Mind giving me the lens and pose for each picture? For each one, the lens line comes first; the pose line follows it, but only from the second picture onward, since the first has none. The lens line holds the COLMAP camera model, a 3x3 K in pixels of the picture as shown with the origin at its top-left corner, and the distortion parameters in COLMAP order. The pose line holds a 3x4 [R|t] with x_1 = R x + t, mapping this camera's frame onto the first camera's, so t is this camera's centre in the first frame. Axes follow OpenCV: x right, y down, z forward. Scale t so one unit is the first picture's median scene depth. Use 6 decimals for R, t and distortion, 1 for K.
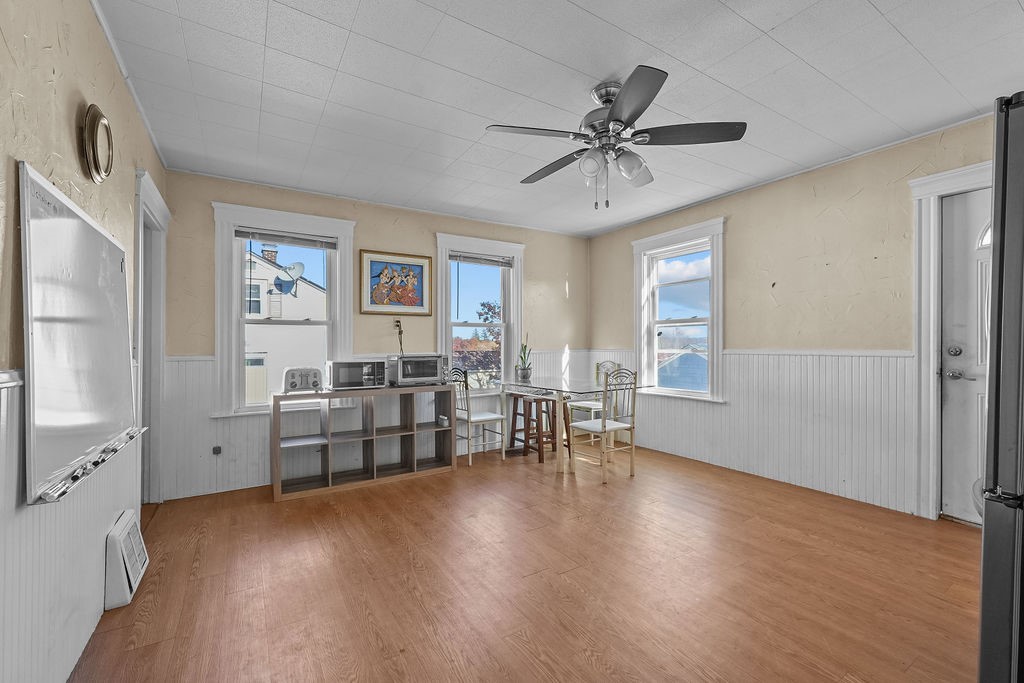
lens RADIAL K [[431.0, 0, 508.9], [0, 431.0, 349.6], [0, 0, 1]] dist [-0.002290, 0.000970]
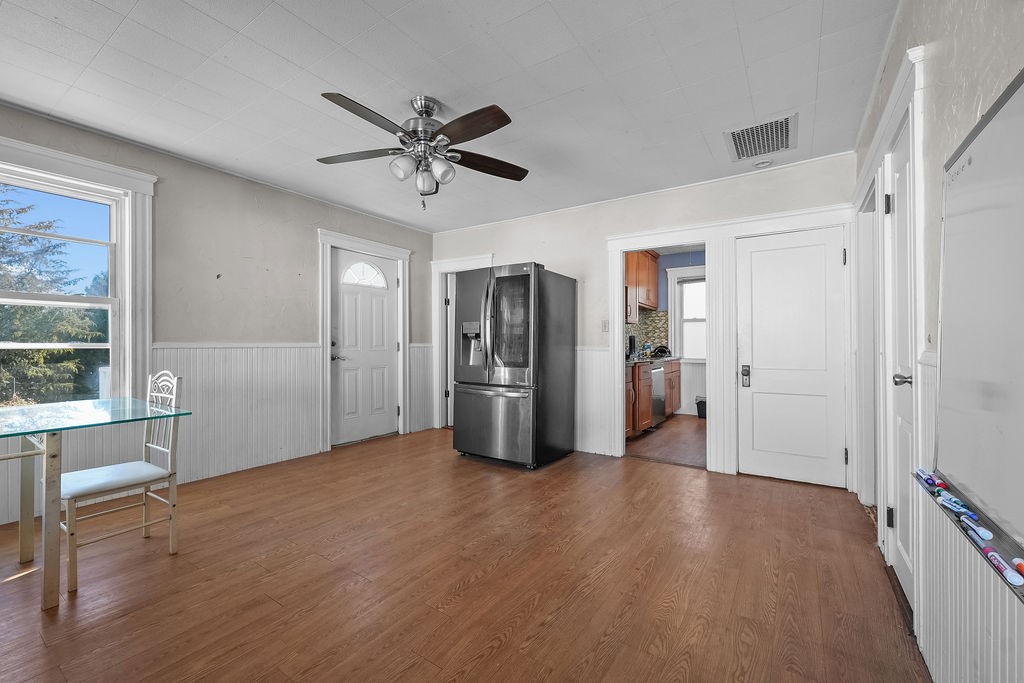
lens RADIAL K [[431.0, 0, 509.5], [0, 431.0, 346.2], [0, 0, 1]] dist [-0.002290, 0.000970]
pose [[-0.405795, -0.012221, 0.913883, -0.588810], [0.000102, 0.999910, 0.013416, -0.004974], [-0.913964, 0.005537, -0.405757, 0.851950]]
